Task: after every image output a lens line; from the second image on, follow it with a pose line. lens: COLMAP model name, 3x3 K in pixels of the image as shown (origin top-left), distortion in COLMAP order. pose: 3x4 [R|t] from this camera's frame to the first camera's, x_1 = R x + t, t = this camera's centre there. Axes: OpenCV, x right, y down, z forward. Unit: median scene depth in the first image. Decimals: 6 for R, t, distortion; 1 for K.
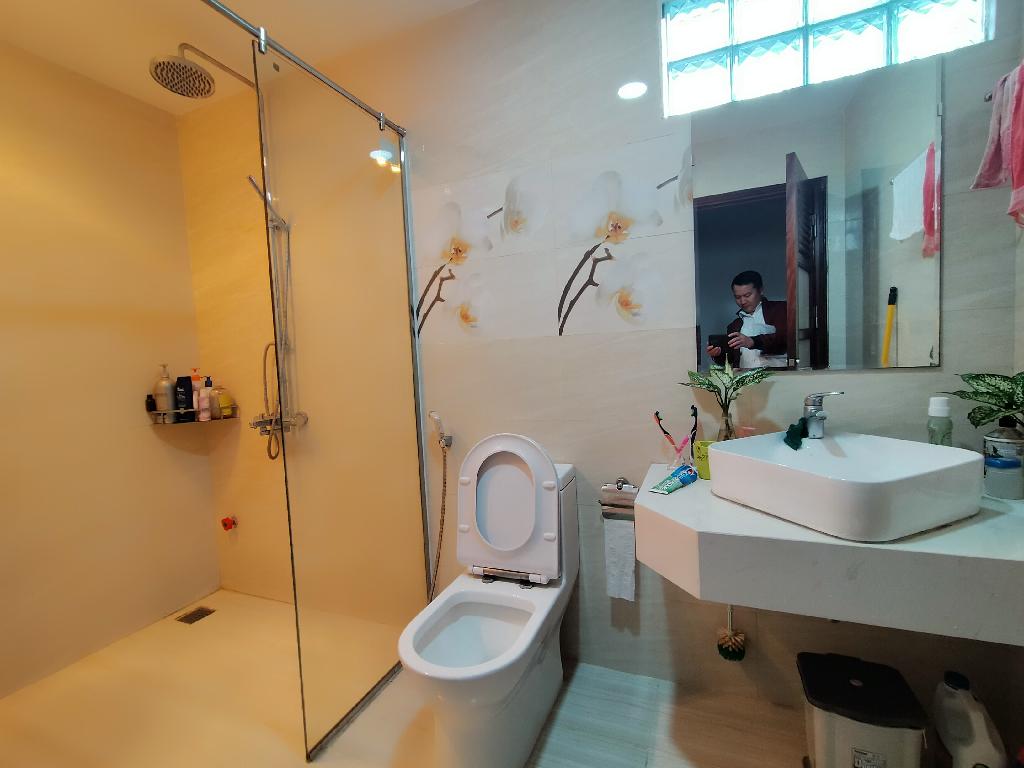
lens RADIAL K [[474.0, 0, 514.6], [0, 474.0, 385.5], [0, 0, 1]] dist [0.000053, 0.001667]
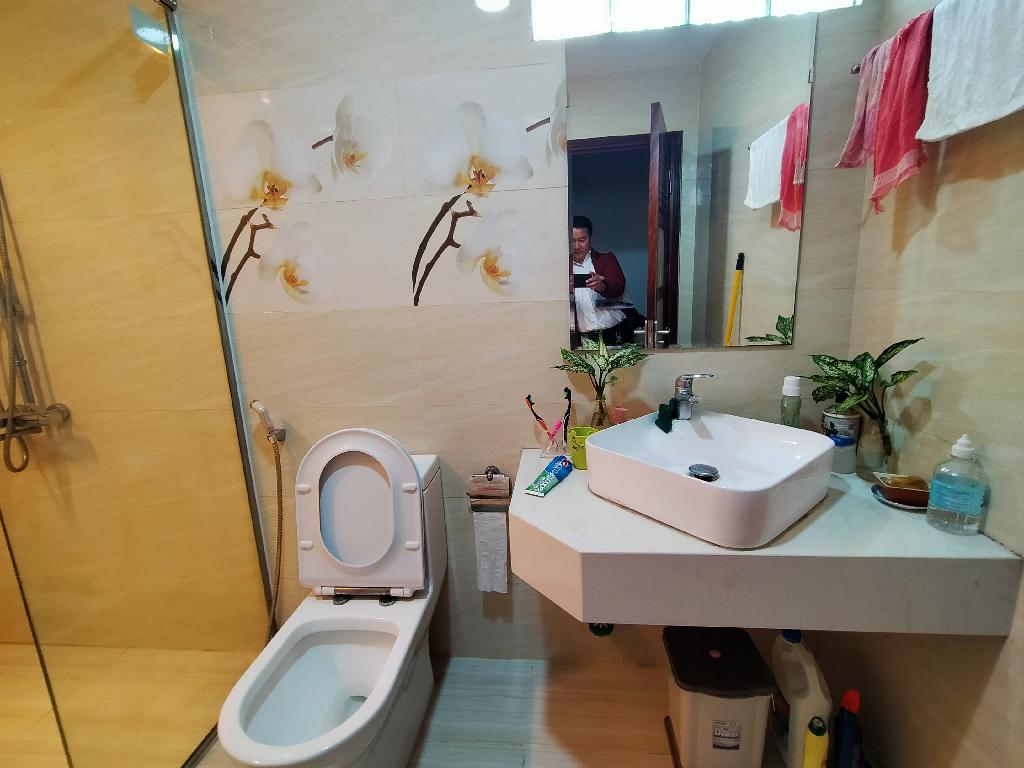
lens RADIAL K [[474.0, 0, 514.6], [0, 474.0, 385.5], [0, 0, 1]] dist [0.000053, 0.001667]
pose [[0.957998, -0.050014, 0.282382, 0.021726], [0.013418, 0.991414, 0.130072, -0.078149], [-0.286462, -0.120820, 0.950443, 0.153901]]
